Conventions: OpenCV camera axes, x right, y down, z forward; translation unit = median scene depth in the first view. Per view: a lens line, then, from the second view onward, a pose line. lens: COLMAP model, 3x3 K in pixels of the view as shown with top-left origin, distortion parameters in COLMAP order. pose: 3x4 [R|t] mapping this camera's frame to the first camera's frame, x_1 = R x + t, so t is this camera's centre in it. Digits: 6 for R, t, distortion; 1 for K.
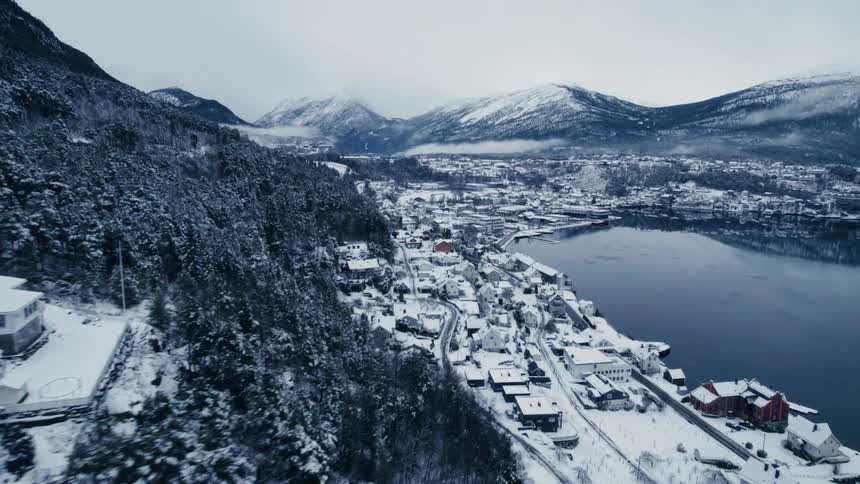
lens RADIAL K [[551.9, 0, 429.4], [0, 551.9, 239.8], [0, 0, 1]] dist [-0.084227, 0.072804]
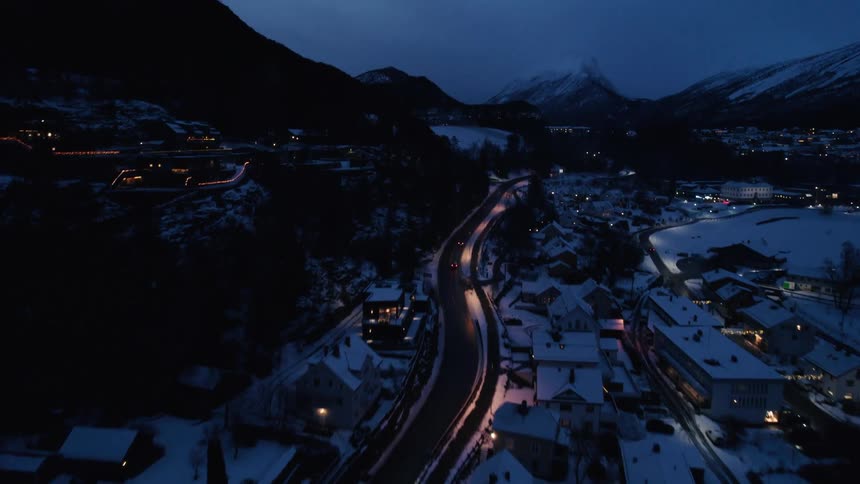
lens RADIAL K [[551.9, 0, 429.4], [0, 551.9, 239.8], [0, 0, 1]] dist [-0.084227, 0.072804]
pose [[0.912532, 0.066186, -0.403614, -0.009420], [-0.059382, 0.997803, 0.029367, -0.015715], [0.404671, -0.002831, 0.914458, 0.148392]]
